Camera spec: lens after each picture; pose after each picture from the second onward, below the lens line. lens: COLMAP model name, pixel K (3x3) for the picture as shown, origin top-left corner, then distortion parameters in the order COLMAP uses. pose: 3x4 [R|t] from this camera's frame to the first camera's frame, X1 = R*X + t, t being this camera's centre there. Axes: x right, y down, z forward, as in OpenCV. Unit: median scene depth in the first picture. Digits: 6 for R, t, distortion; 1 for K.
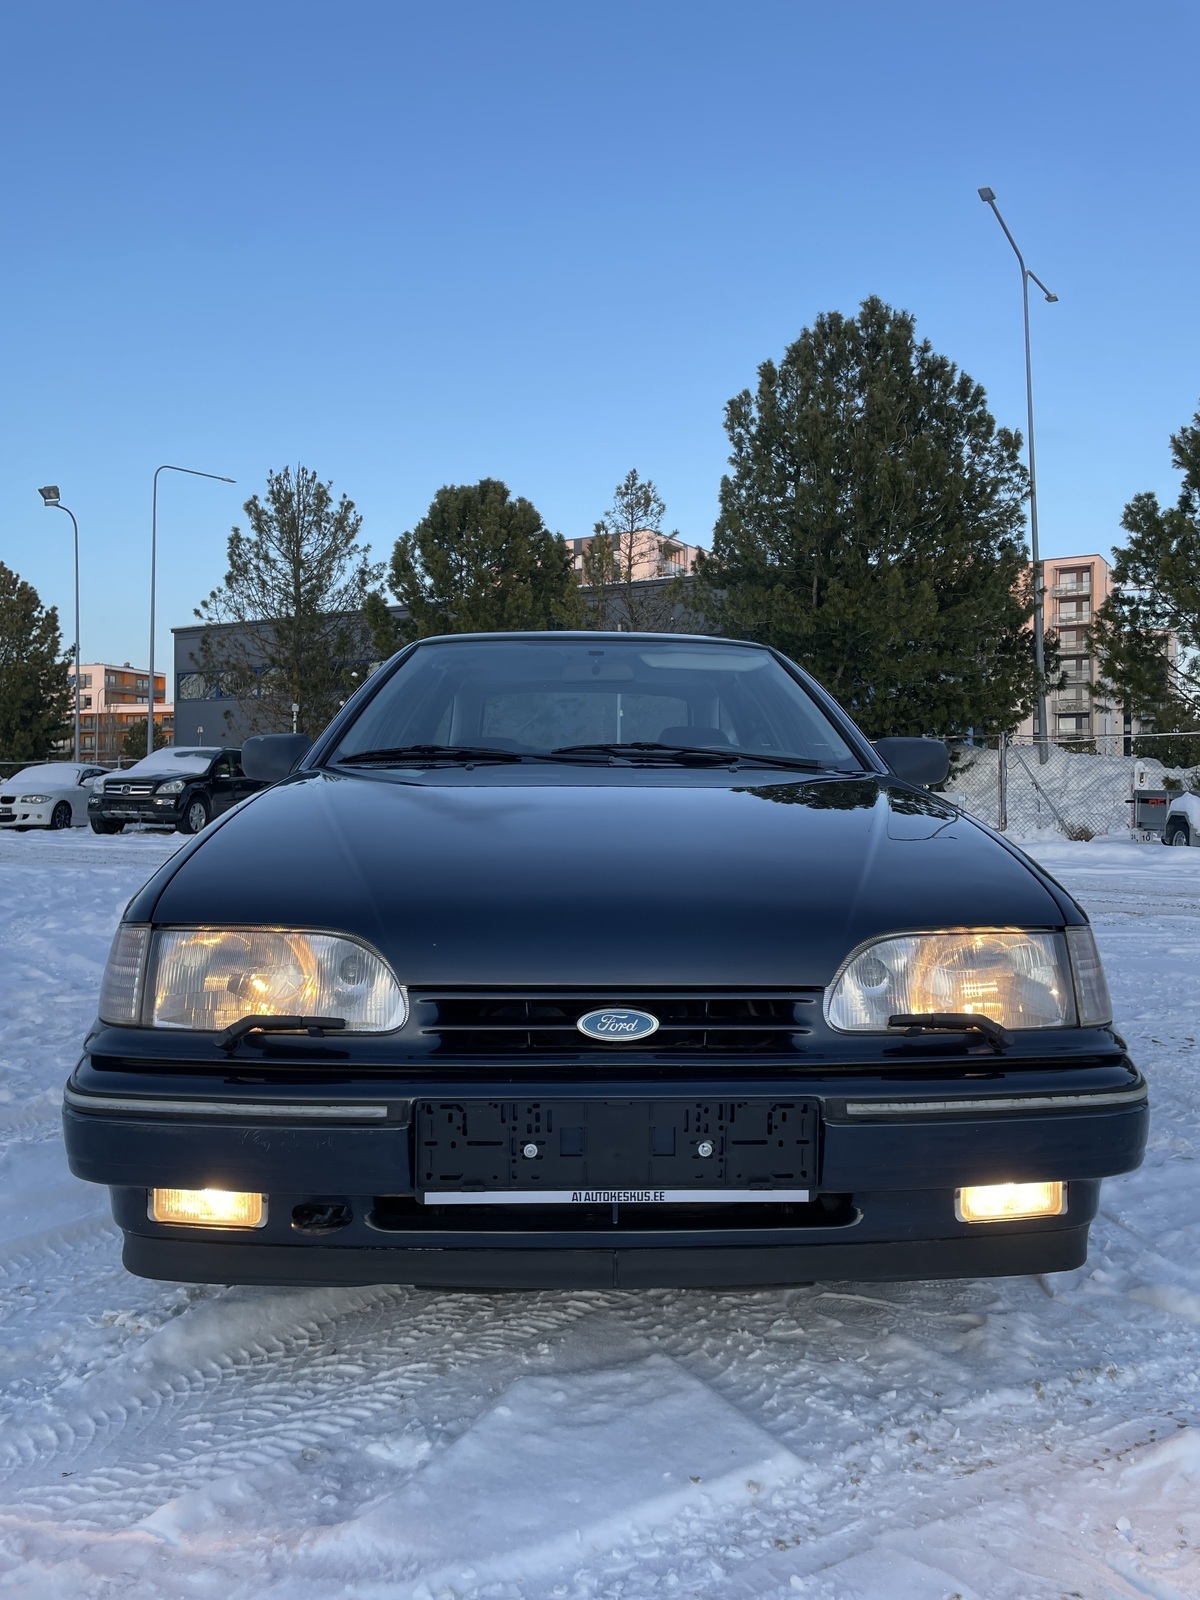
lens RADIAL K [[1191.2, 0, 615.3], [0, 1191.2, 800.8], [0, 0, 1]] dist [0.128979, -0.176636]
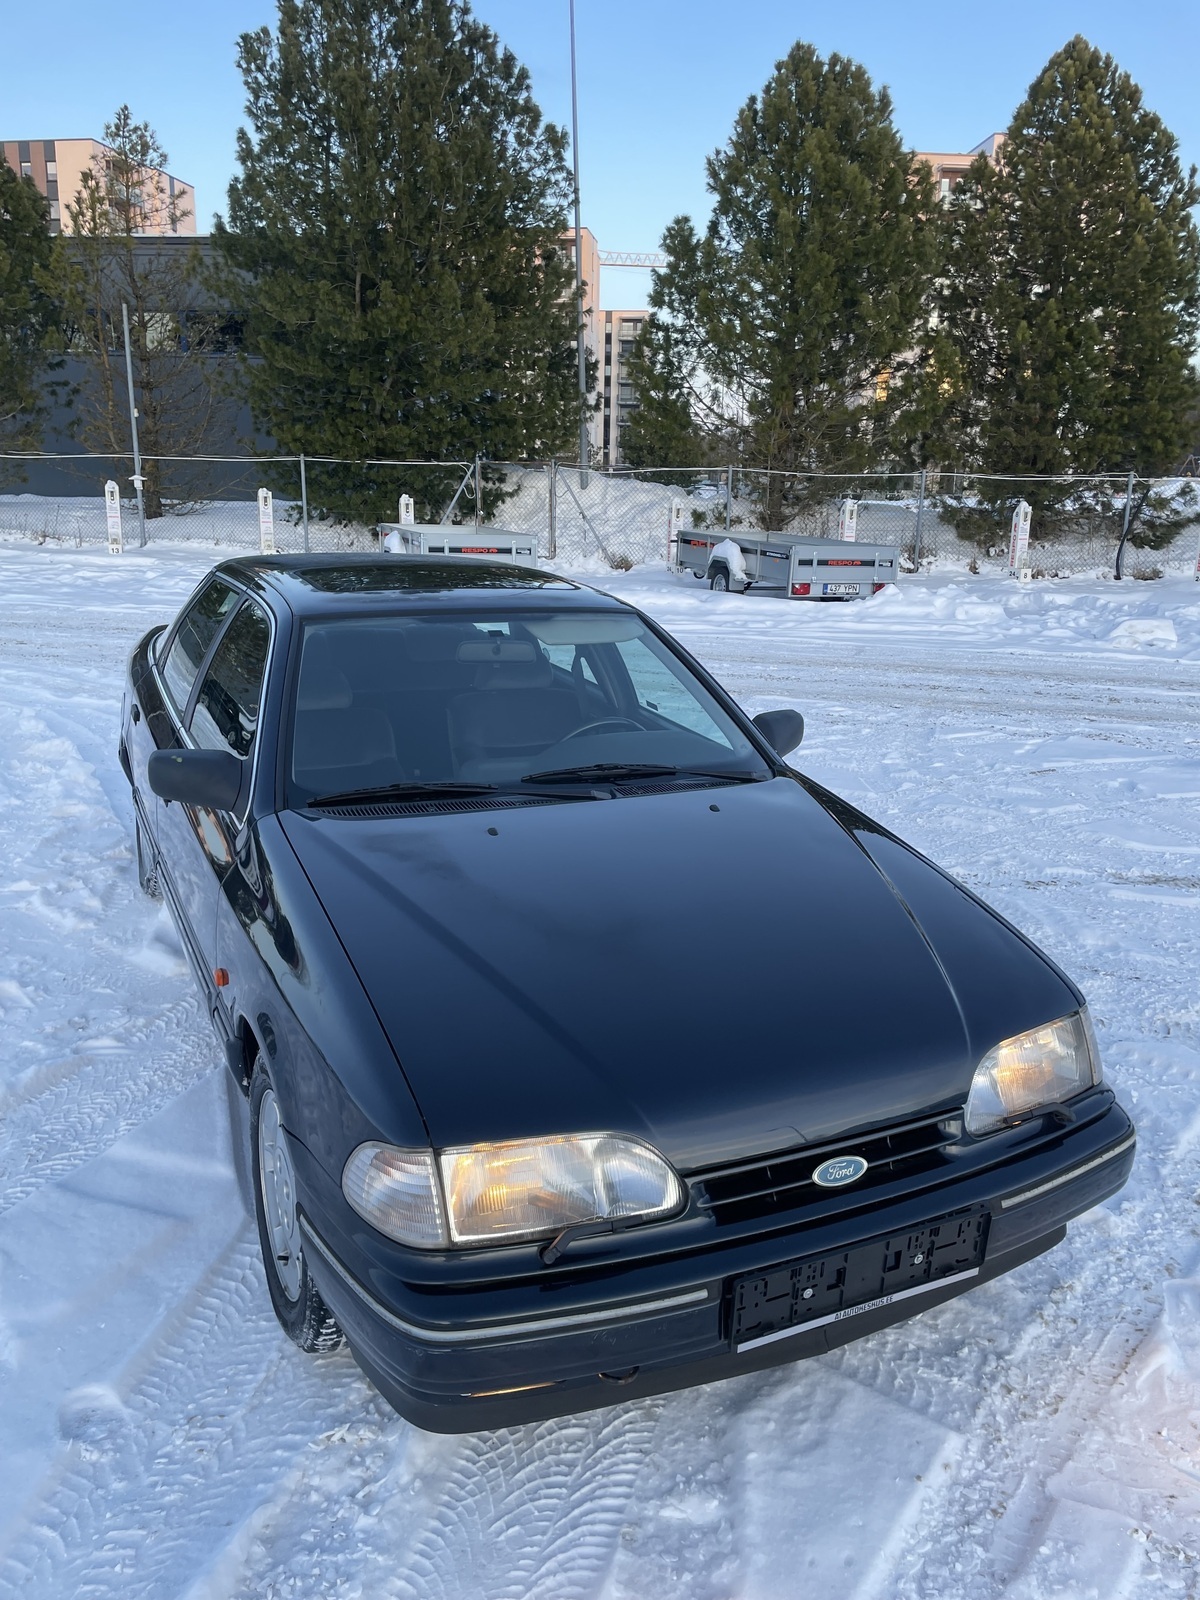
lens RADIAL K [[1203.7, 0, 615.2], [0, 1203.7, 806.2], [0, 0, 1]] dist [0.065824, -0.091094]
pose [[0.917484, -0.085549, 0.388463, -0.049117], [-0.018929, 0.966102, 0.257466, -0.036477], [-0.397321, -0.243574, 0.884764, 0.005812]]
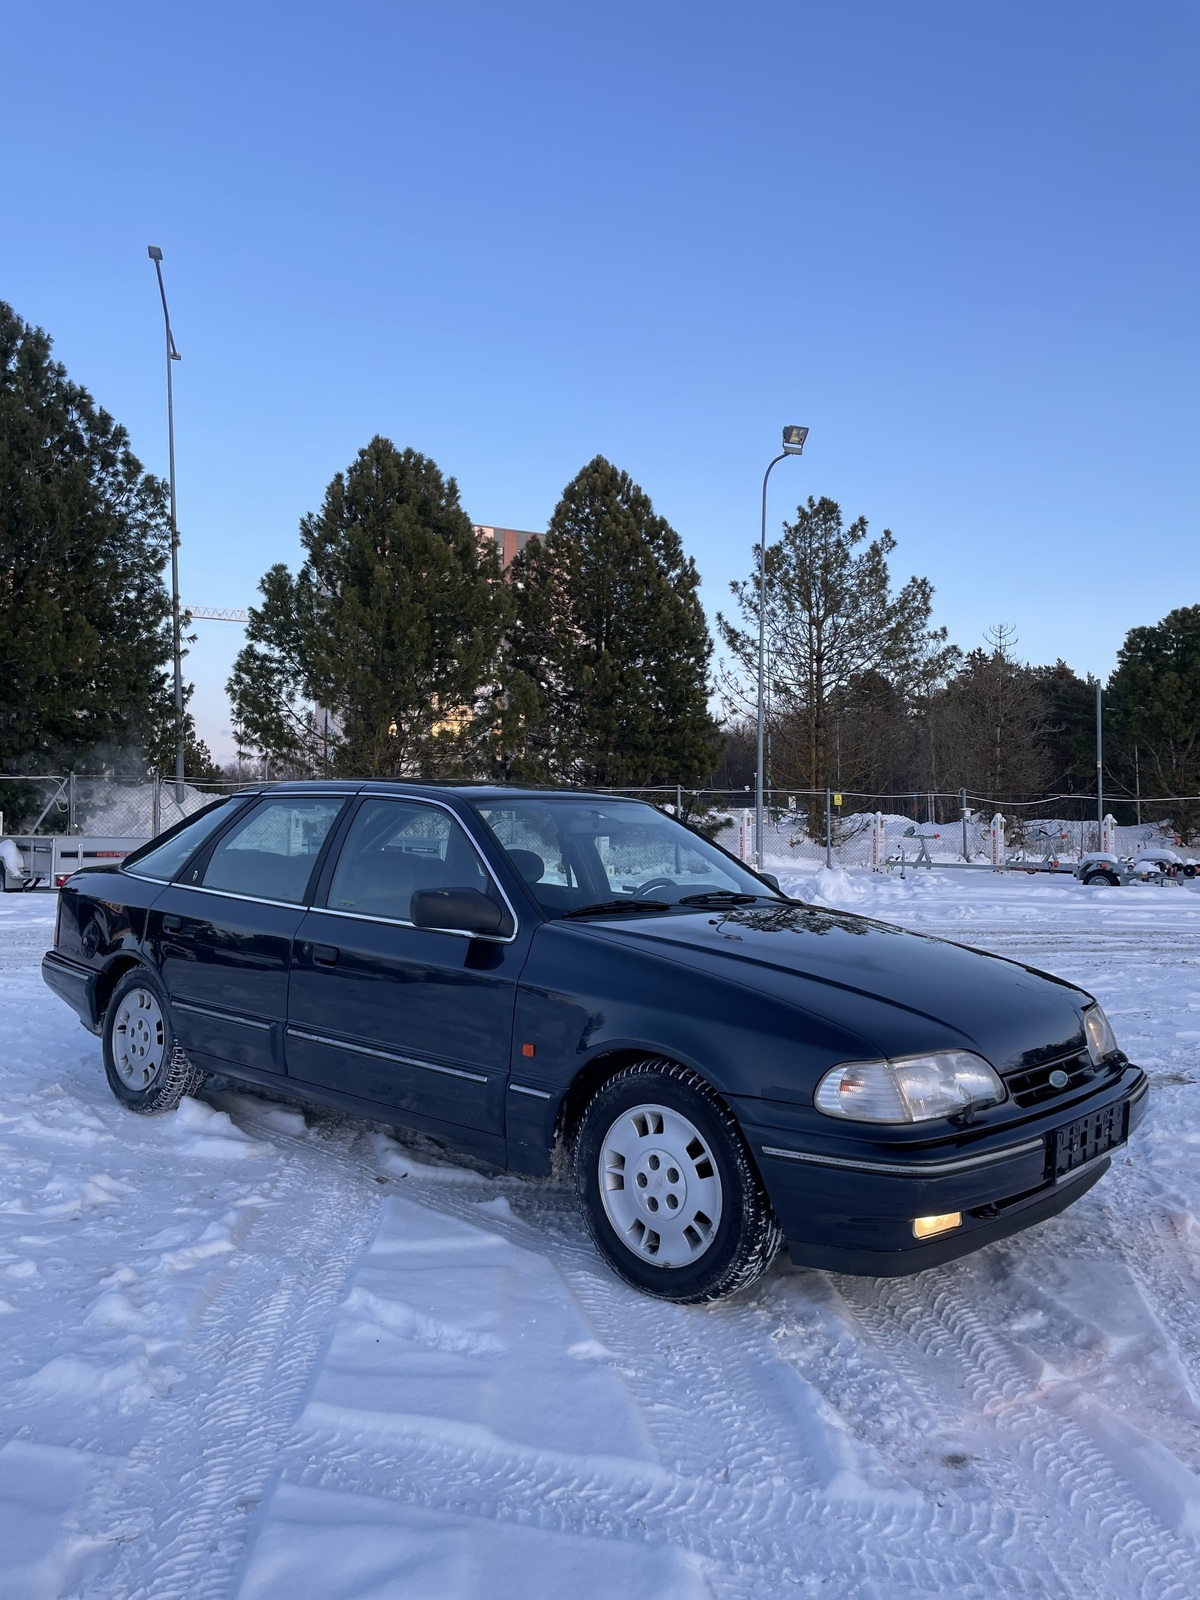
lens RADIAL K [[1191.2, 0, 615.3], [0, 1191.2, 800.8], [0, 0, 1]] dist [0.128979, -0.176636]
pose [[0.692439, 0.016321, 0.721292, -0.141677], [-0.006119, 0.999841, -0.016750, -0.017972], [-0.721451, 0.007185, 0.692429, 0.010093]]
